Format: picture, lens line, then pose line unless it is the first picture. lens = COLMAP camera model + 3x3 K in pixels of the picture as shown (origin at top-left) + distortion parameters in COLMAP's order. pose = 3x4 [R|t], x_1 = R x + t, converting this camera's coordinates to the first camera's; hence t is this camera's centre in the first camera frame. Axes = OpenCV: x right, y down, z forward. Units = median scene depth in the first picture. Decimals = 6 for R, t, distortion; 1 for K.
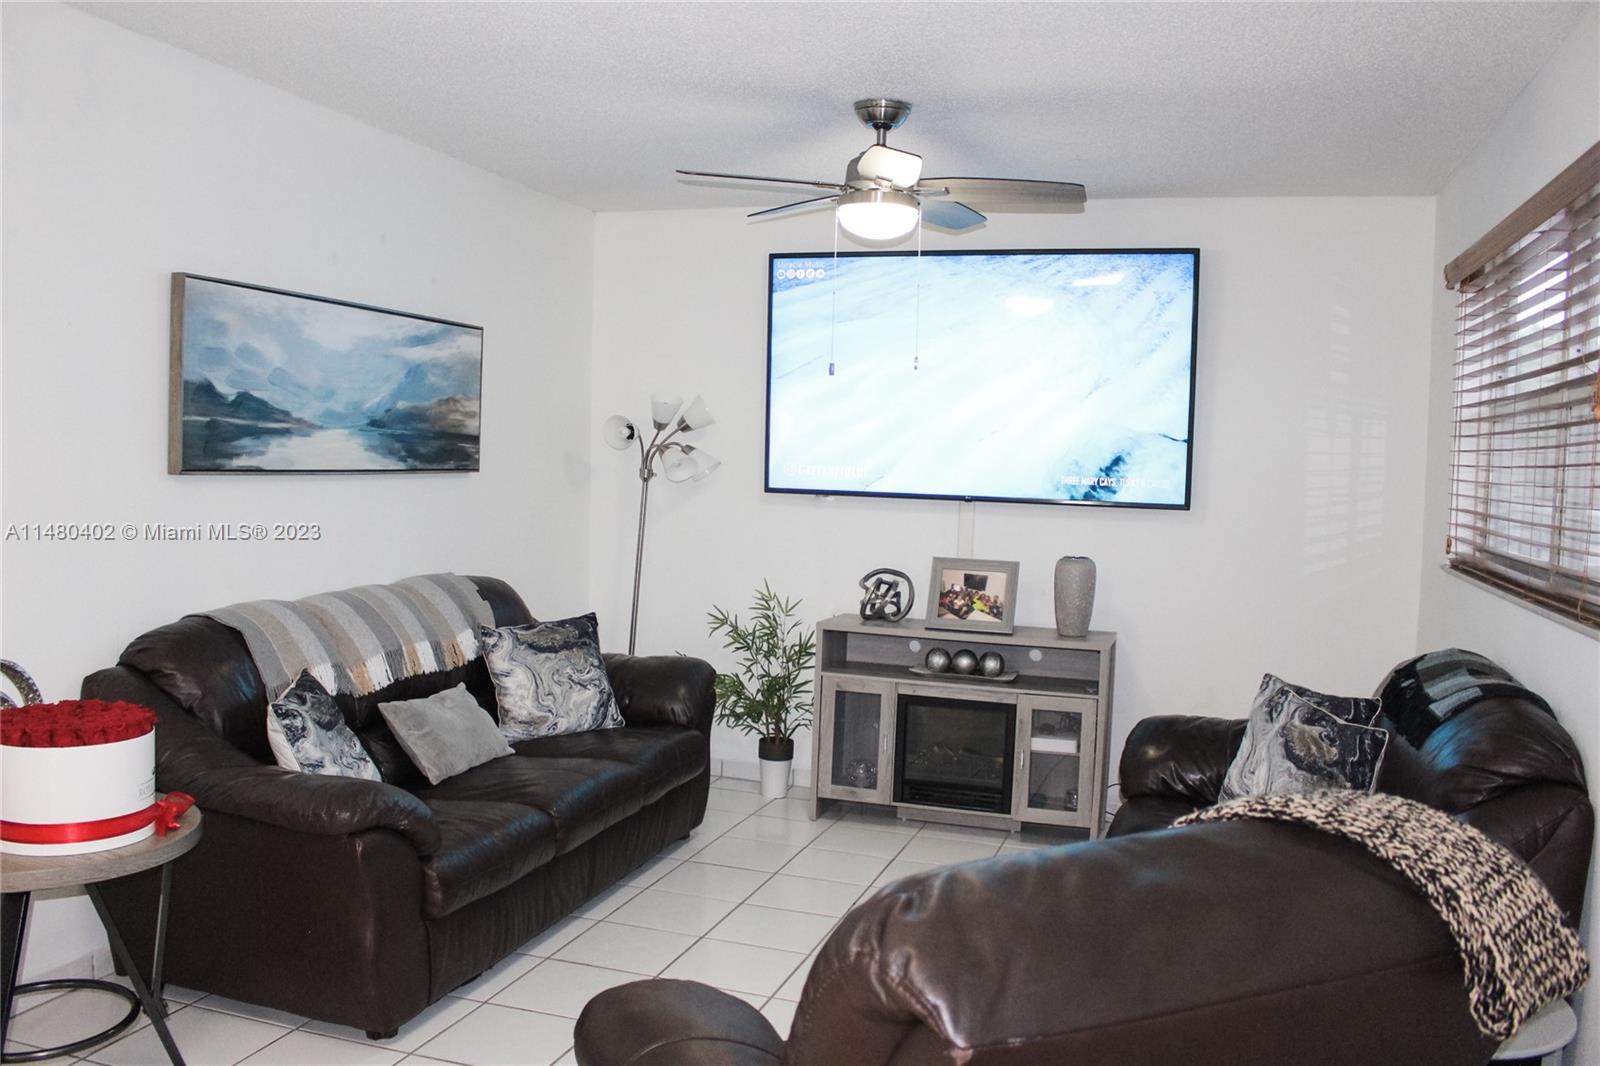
lens RADIAL K [[1317.1, 0, 800.1], [0, 1317.1, 540.0], [0, 0, 1]] dist [-0.141397, 0.101591]
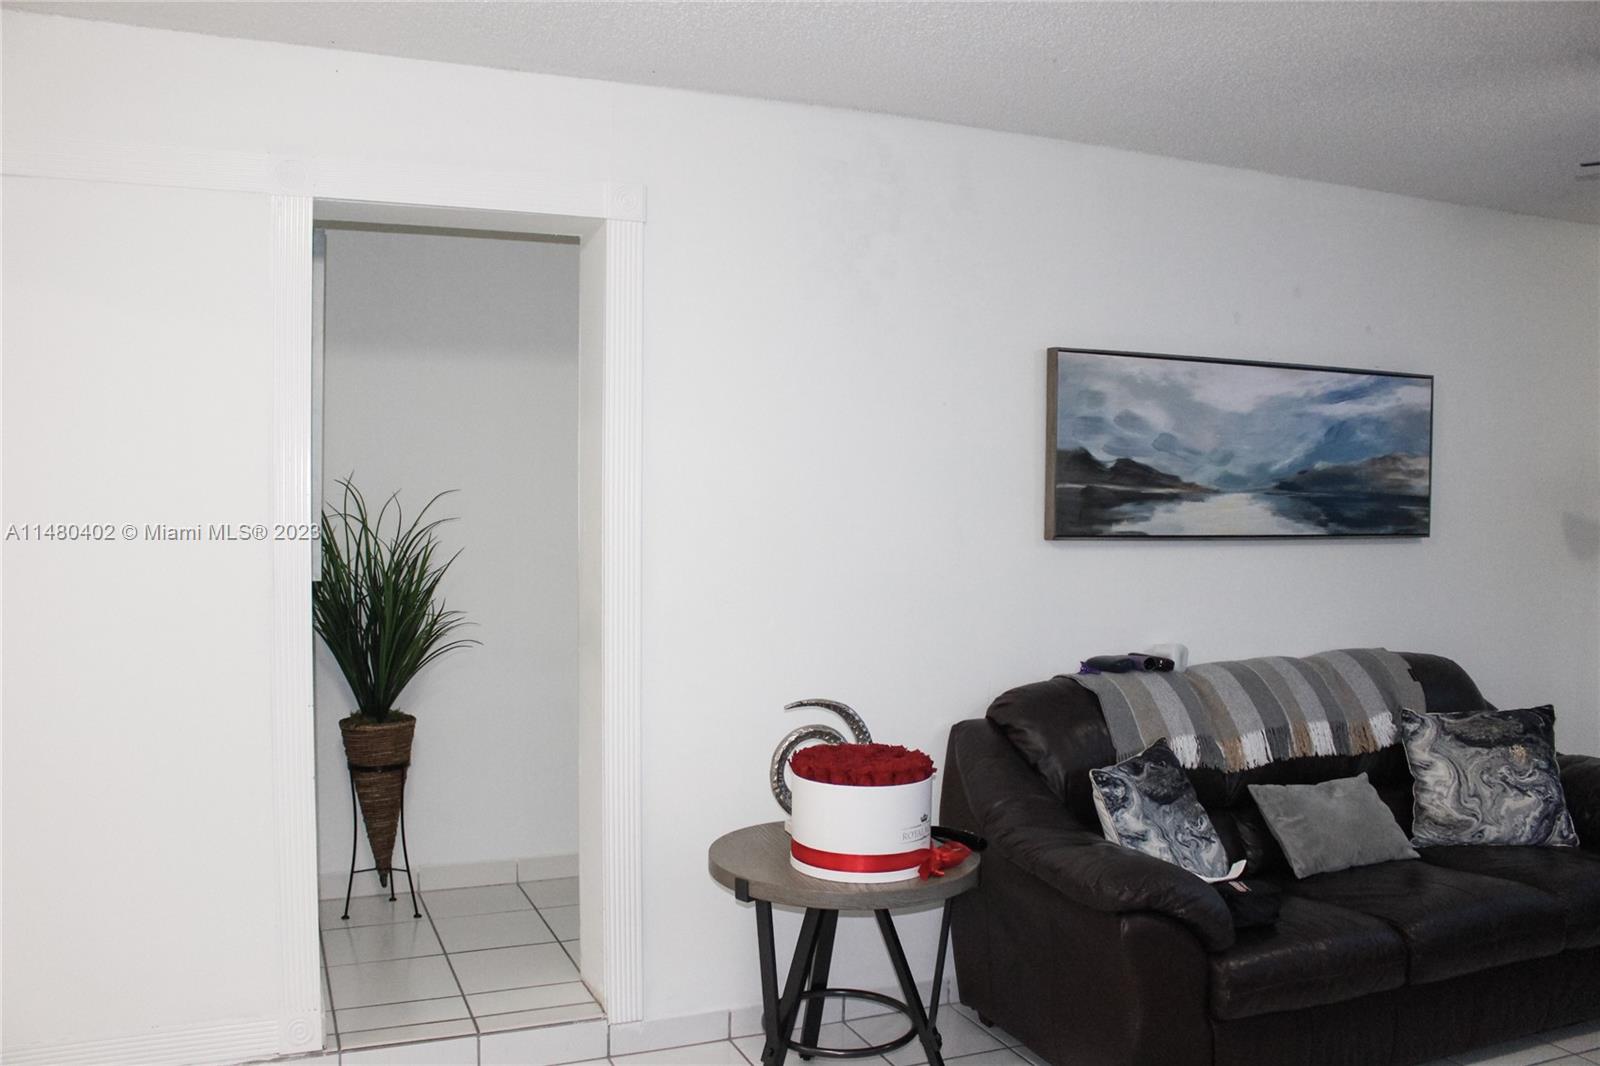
lens RADIAL K [[1317.1, 0, 800.1], [0, 1317.1, 540.0], [0, 0, 1]] dist [-0.141397, 0.101591]
pose [[0.662428, -0.002516, -0.749121, 0.139819], [-0.034657, 0.998821, -0.034001, -0.005965], [0.748323, 0.048485, 0.661560, 0.107972]]
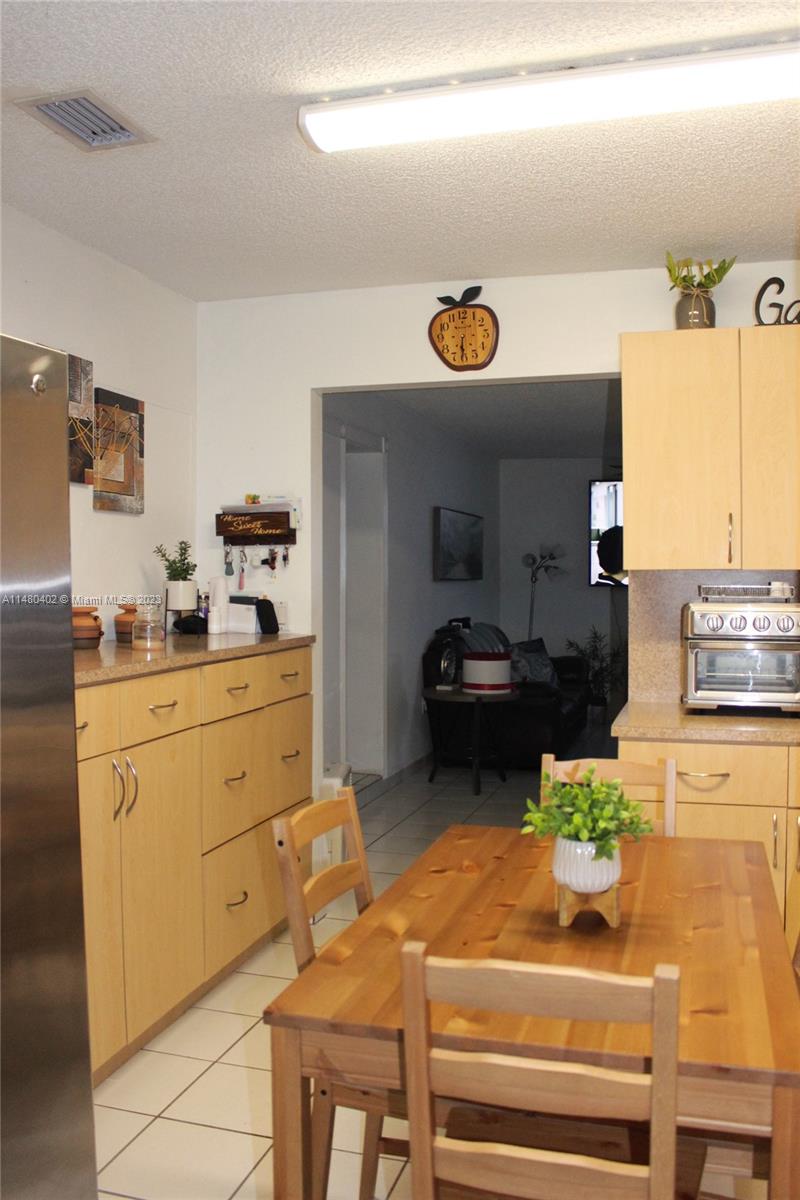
lens RADIAL K [[1053.6, 0, 400.0], [0, 1053.6, 600.0], [0, 0, 1]] dist [-0.122430, 0.009025]
pose [[0.999232, -0.029396, 0.025896, -0.488586], [0.030368, 0.998817, -0.037987, 0.055530], [-0.024748, 0.038744, 0.998943, -0.947409]]
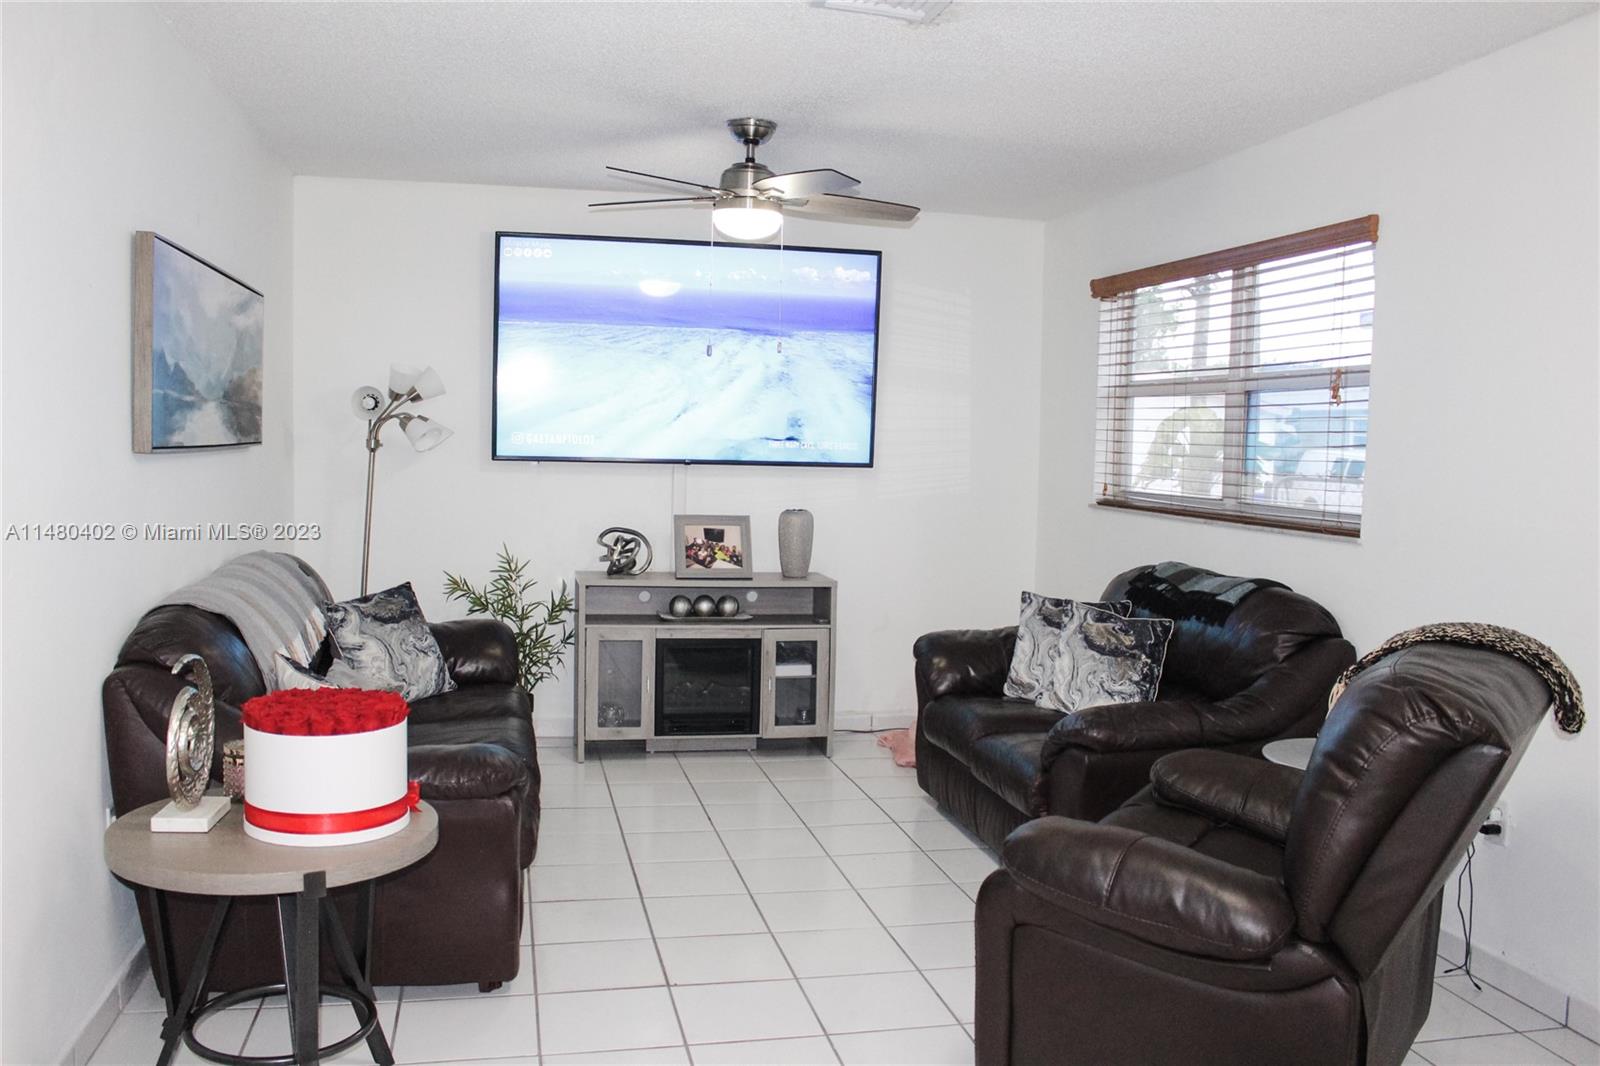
lens RADIAL K [[1317.1, 0, 800.1], [0, 1317.1, 540.0], [0, 0, 1]] dist [-0.141397, 0.101591]
pose [[0.860232, -0.048948, 0.507548, -0.431346], [0.033649, 0.998661, 0.039281, -0.006843], [-0.508791, -0.016713, 0.860728, -0.021618]]
